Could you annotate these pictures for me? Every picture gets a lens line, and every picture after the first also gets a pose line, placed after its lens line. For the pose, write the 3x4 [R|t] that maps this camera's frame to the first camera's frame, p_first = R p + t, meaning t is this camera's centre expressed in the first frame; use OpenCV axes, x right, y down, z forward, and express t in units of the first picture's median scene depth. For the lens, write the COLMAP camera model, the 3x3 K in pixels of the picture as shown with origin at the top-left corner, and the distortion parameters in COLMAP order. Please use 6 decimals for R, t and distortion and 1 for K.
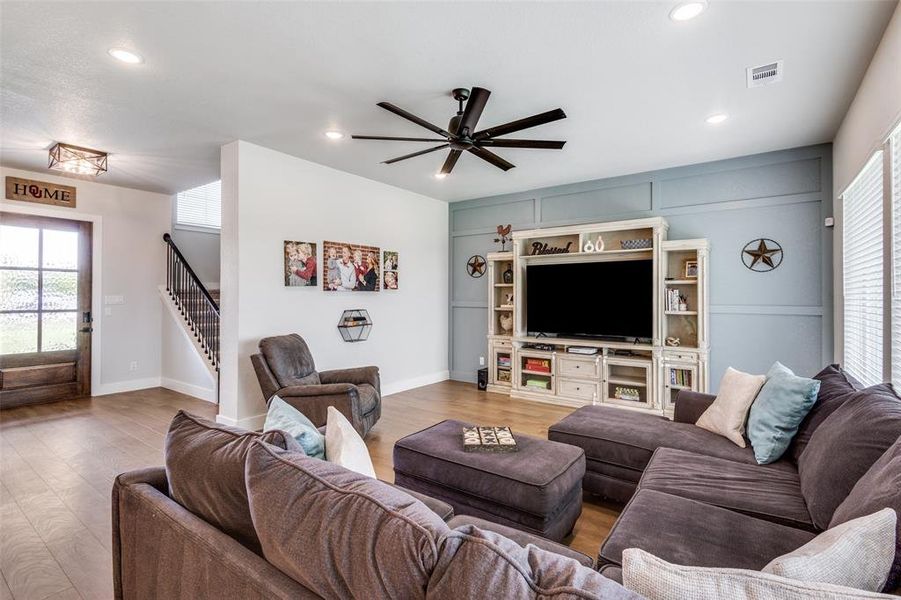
lens RADIAL K [[420.7, 0, 437.1], [0, 420.7, 291.4], [0, 0, 1]] dist [0.011610, -0.001954]
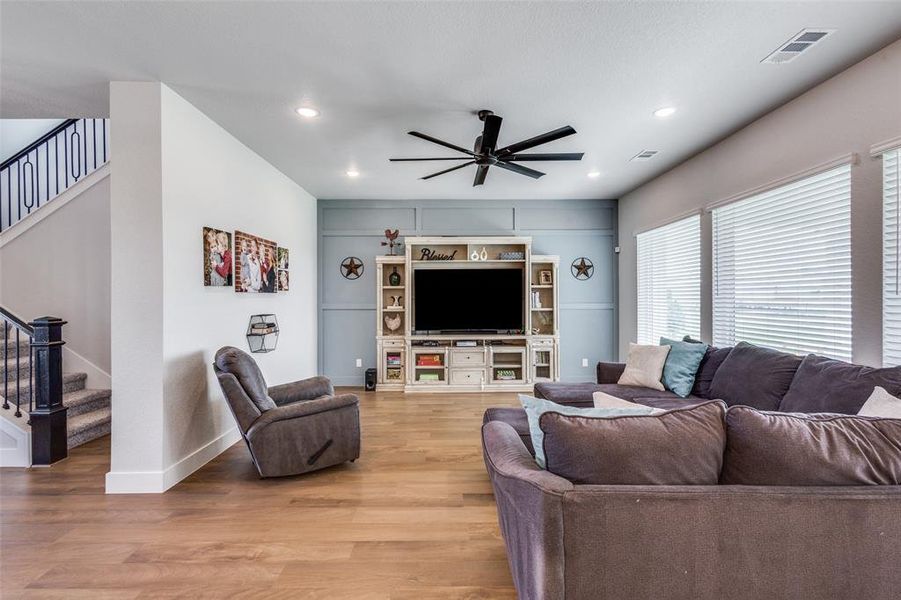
lens RADIAL K [[420.7, 0, 440.3], [0, 420.7, 295.3], [0, 0, 1]] dist [0.011610, -0.001954]
pose [[0.802227, -0.001169, 0.597018, -0.408409], [-0.000952, 0.999994, 0.003238, 0.001581], [-0.597018, -0.003166, 0.802221, 0.101576]]
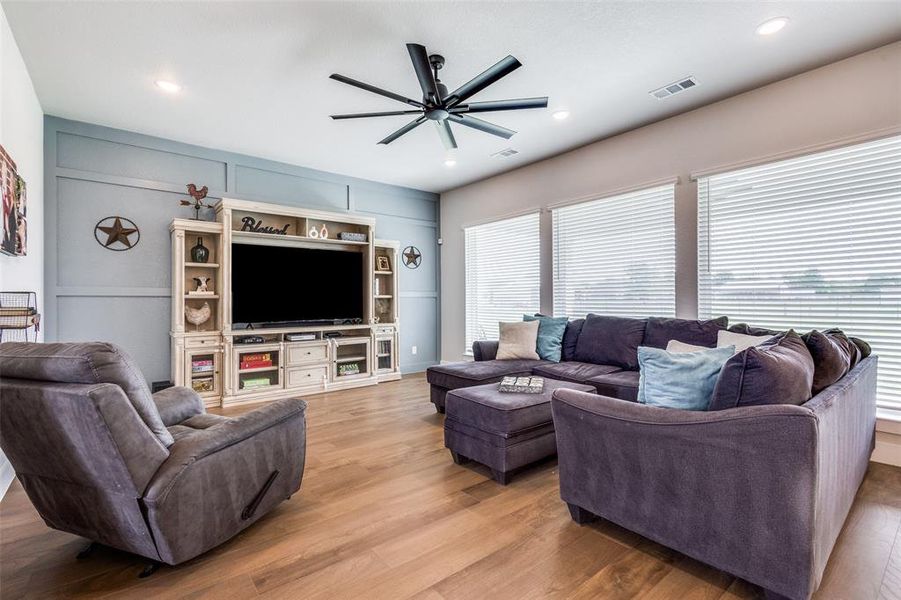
lens RADIAL K [[420.7, 0, 448.4], [0, 420.7, 299.8], [0, 0, 1]] dist [0.011610, -0.001954]
pose [[0.241794, -0.000141, 0.970328, -0.516795], [-0.004904, 0.999987, 0.001367, 0.048921], [-0.970315, -0.005089, 0.241790, 0.425024]]
